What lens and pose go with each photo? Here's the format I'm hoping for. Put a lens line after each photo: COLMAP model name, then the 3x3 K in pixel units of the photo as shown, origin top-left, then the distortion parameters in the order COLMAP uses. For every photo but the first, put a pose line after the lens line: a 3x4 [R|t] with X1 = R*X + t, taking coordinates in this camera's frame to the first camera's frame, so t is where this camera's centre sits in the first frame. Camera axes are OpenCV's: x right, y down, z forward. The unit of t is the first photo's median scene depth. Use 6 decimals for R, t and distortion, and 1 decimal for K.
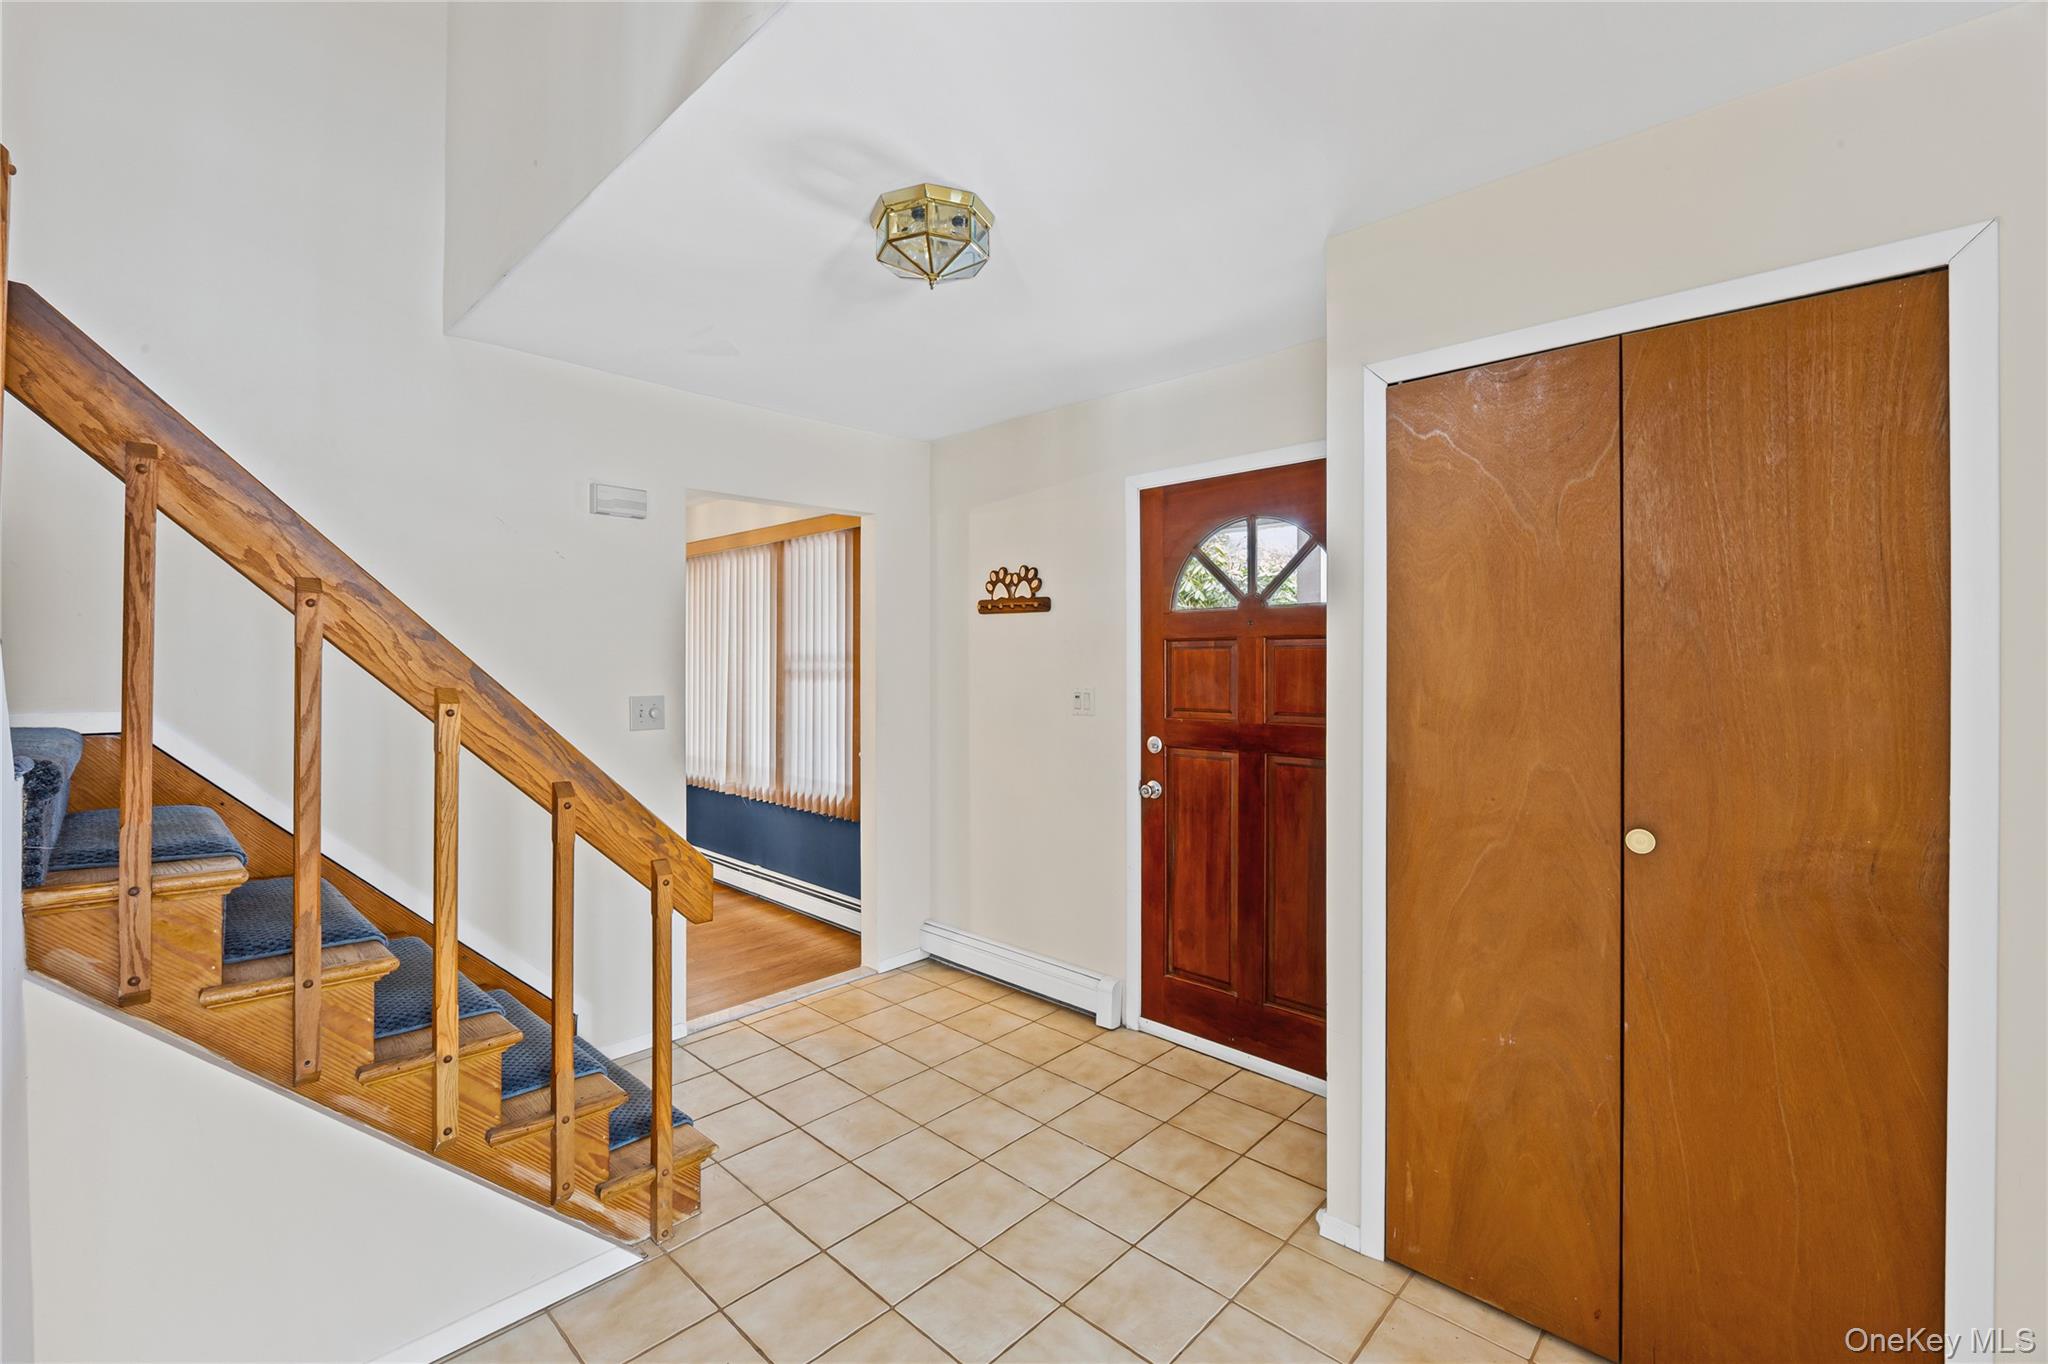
lens RADIAL K [[854.6, 0, 1030.7], [0, 854.6, 666.1], [0, 0, 1]] dist [-0.003713, -0.000543]
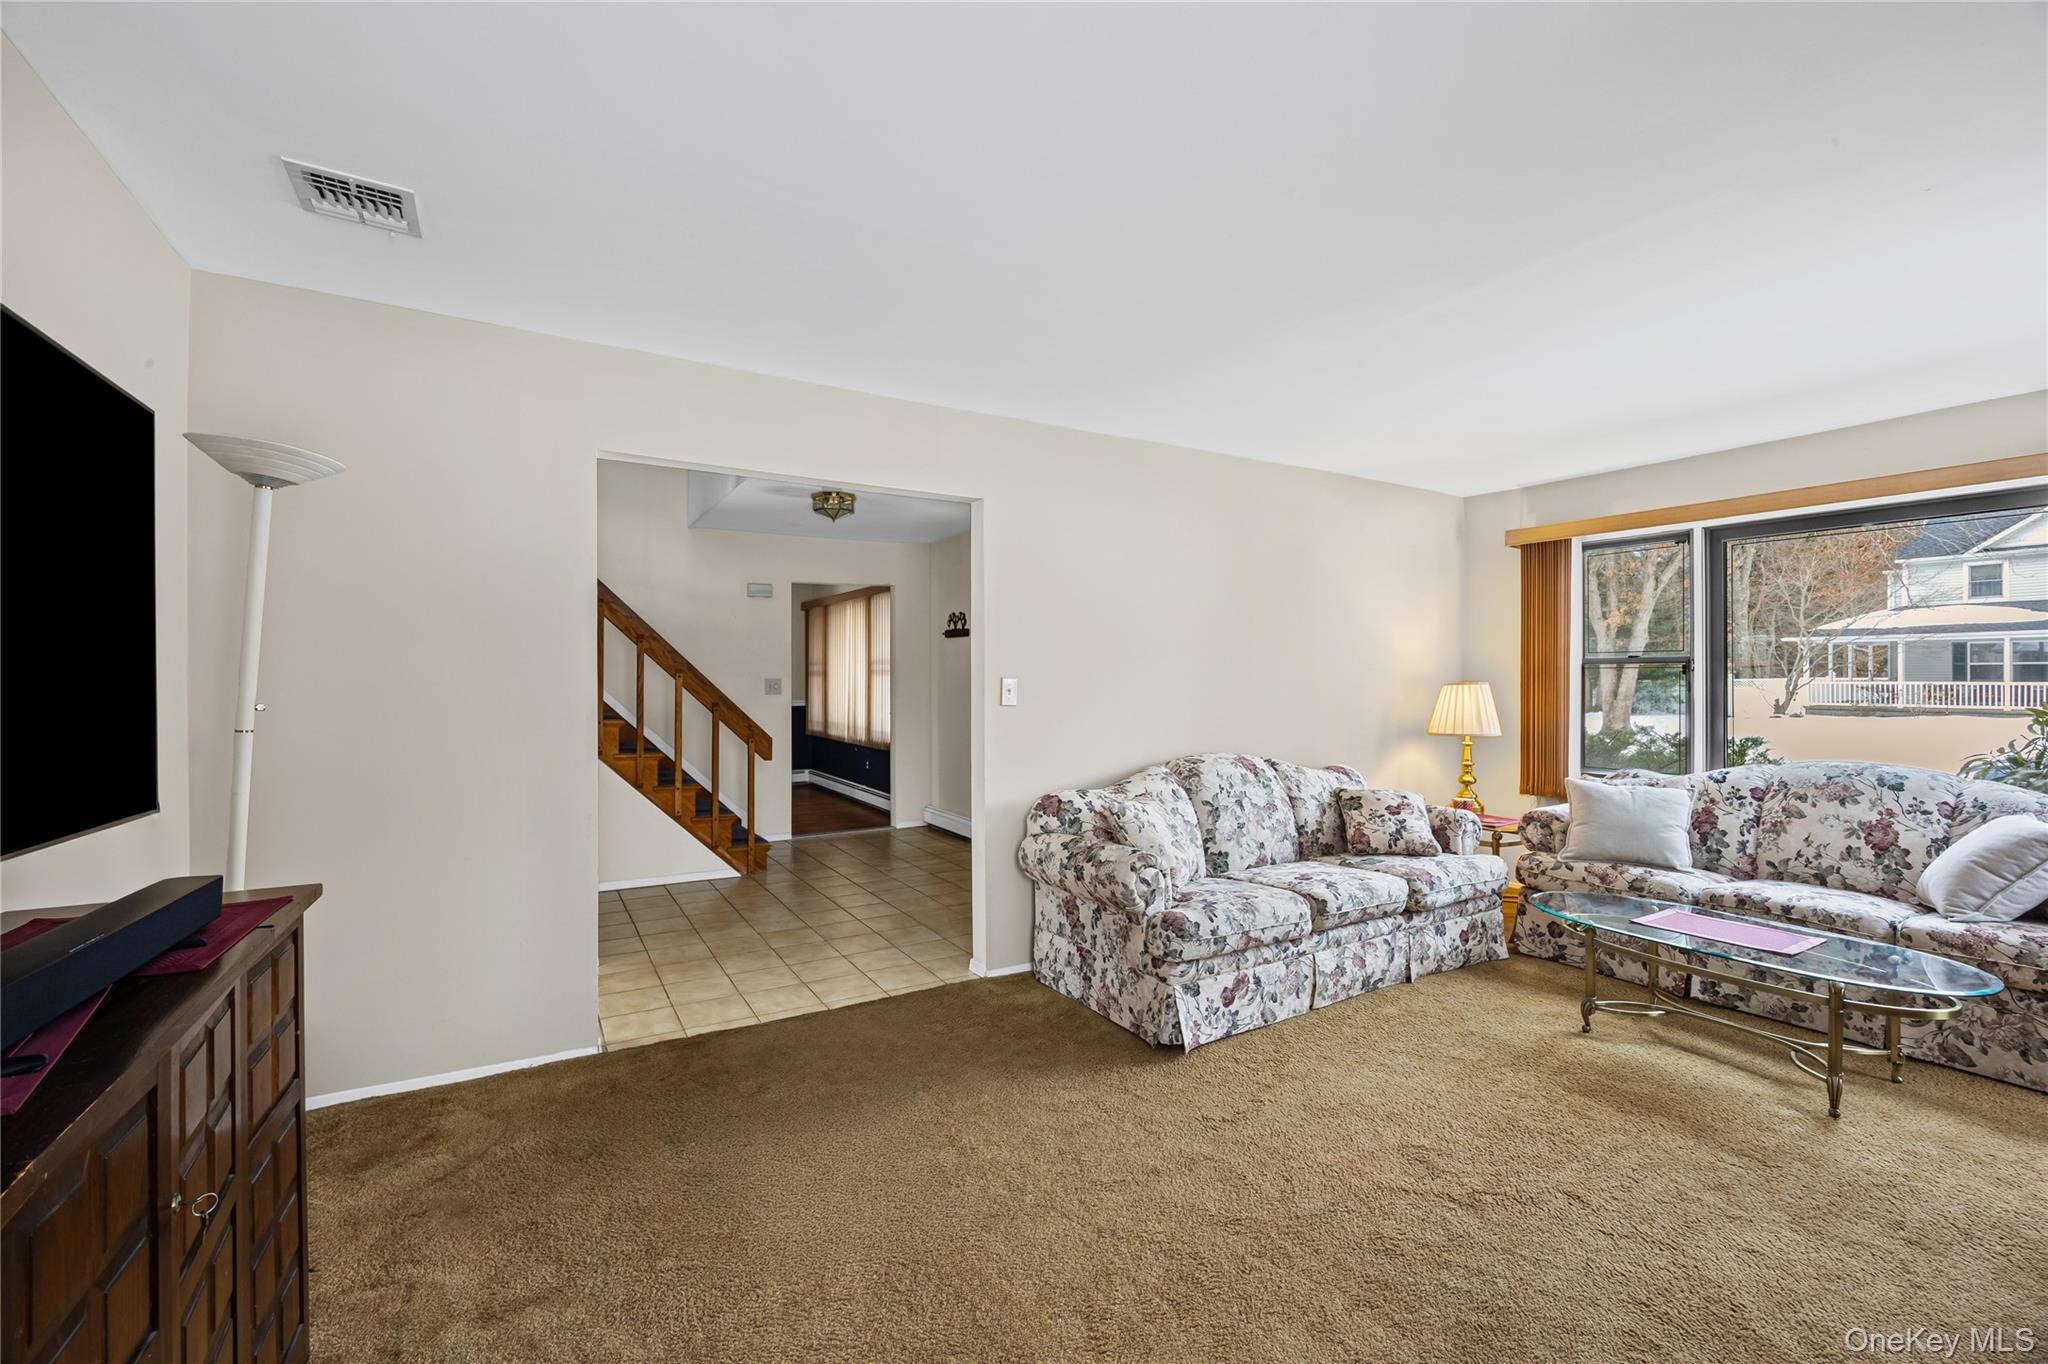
lens RADIAL K [[854.6, 0, 1033.4], [0, 854.6, 680.2], [0, 0, 1]] dist [-0.003713, -0.000543]
pose [[0.966618, 0.001924, -0.256215, 0.897467], [-0.001598, 0.999998, 0.001481, 0.041785], [0.256217, -0.001023, 0.966619, -1.103580]]
